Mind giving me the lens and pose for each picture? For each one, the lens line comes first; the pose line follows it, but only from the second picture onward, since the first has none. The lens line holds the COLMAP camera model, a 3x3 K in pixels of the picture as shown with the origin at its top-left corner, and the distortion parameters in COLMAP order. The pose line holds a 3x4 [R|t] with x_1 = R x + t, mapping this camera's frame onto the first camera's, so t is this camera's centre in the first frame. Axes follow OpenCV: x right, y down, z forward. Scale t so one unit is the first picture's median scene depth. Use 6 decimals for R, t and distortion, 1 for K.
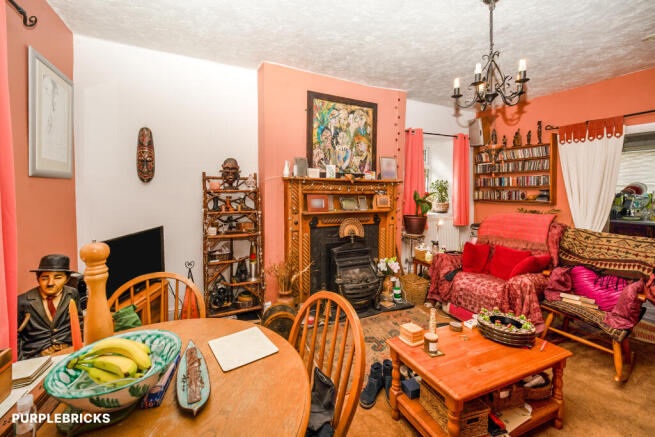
lens RADIAL K [[277.9, 0, 328.0], [0, 277.9, 199.8], [0, 0, 1]] dist [0.001104, -0.000020]
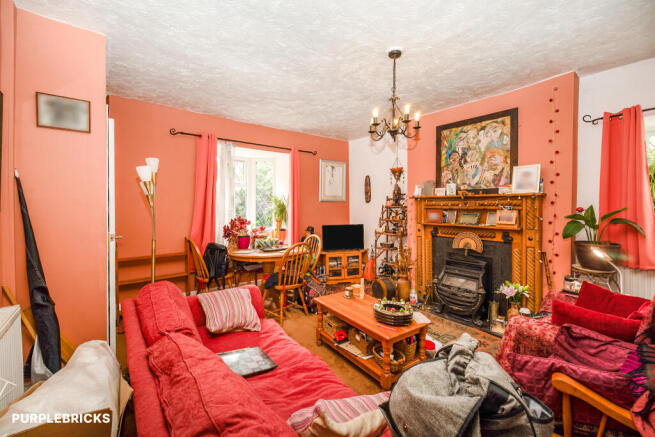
lens RADIAL K [[271.4, 0, 328.1], [0, 271.4, 208.6], [0, 0, 1]] dist [-0.000307, -0.000089]
pose [[0.215769, -0.000531, -0.976444, 0.976538], [-0.032515, 0.999441, -0.007729, 0.003071], [0.975903, 0.033416, 0.215631, 0.257544]]
